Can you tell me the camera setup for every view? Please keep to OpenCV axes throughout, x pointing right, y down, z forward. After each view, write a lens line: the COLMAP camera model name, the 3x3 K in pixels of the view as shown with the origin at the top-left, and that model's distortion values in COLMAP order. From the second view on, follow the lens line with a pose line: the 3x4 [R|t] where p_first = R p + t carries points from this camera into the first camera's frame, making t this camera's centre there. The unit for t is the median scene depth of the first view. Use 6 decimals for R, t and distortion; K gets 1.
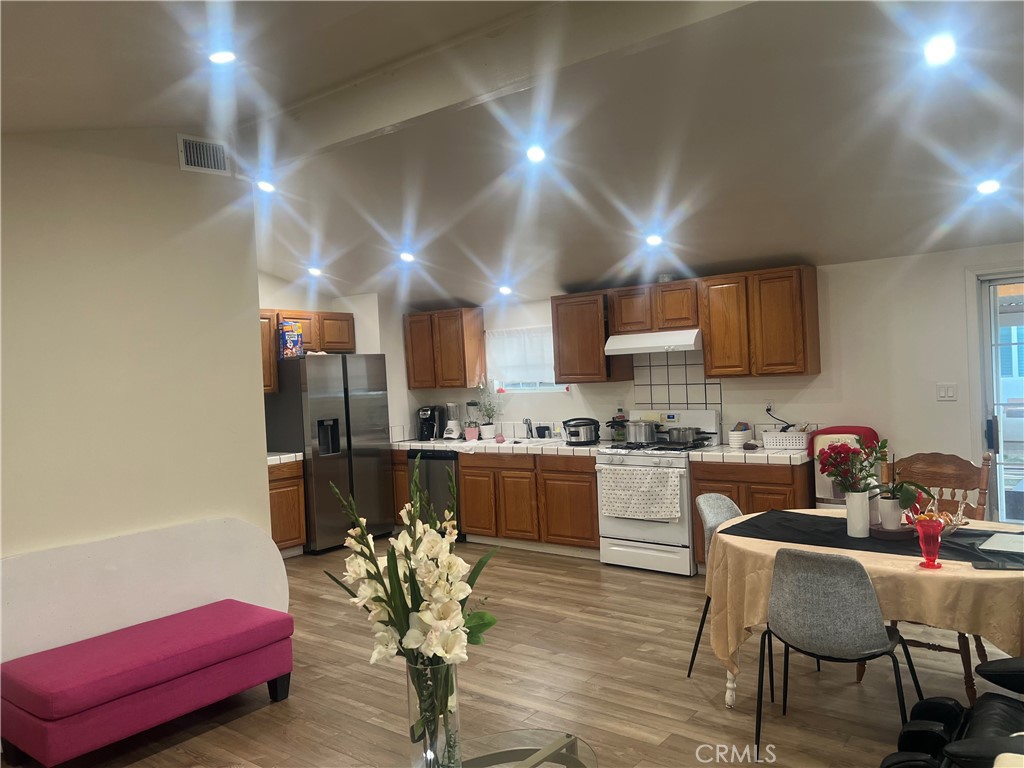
lens RADIAL K [[765.4, 0, 512.9], [0, 765.4, 384.6], [0, 0, 1]] dist [0.007280, 0.000929]
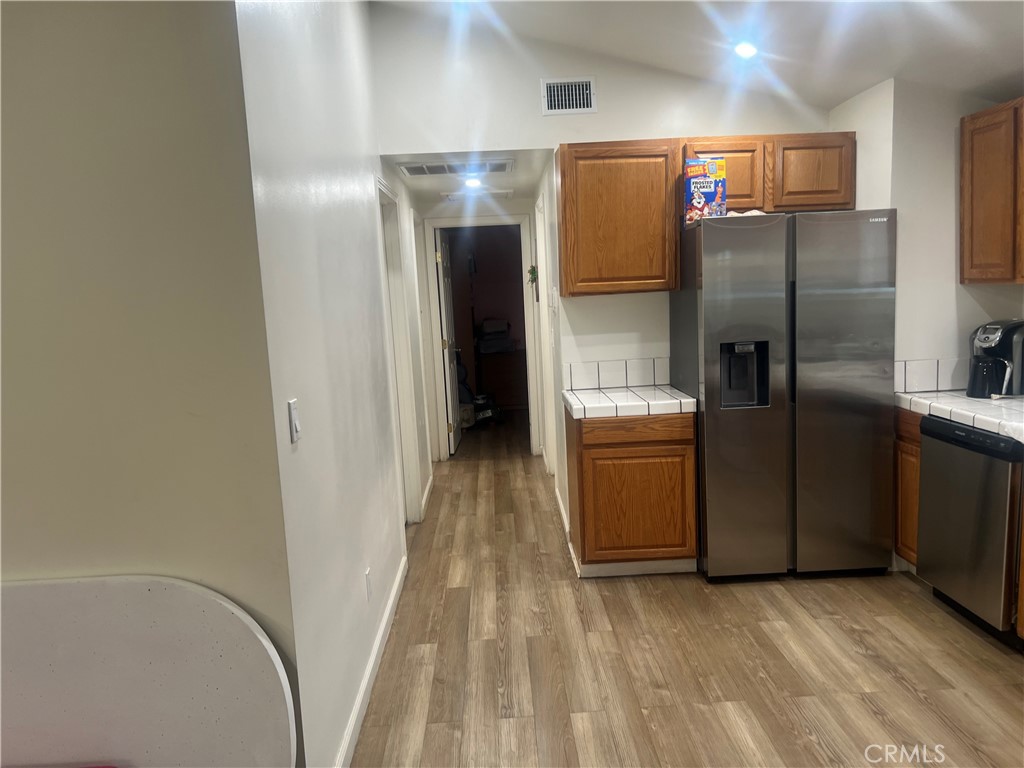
lens RADIAL K [[765.4, 0, 512.7], [0, 765.4, 388.8], [0, 0, 1]] dist [0.007280, 0.000929]
pose [[0.646201, 0.118464, -0.753917, 0.054260], [0.005630, 0.987112, 0.159931, -0.007456], [0.763147, -0.107592, 0.637206, 0.525773]]
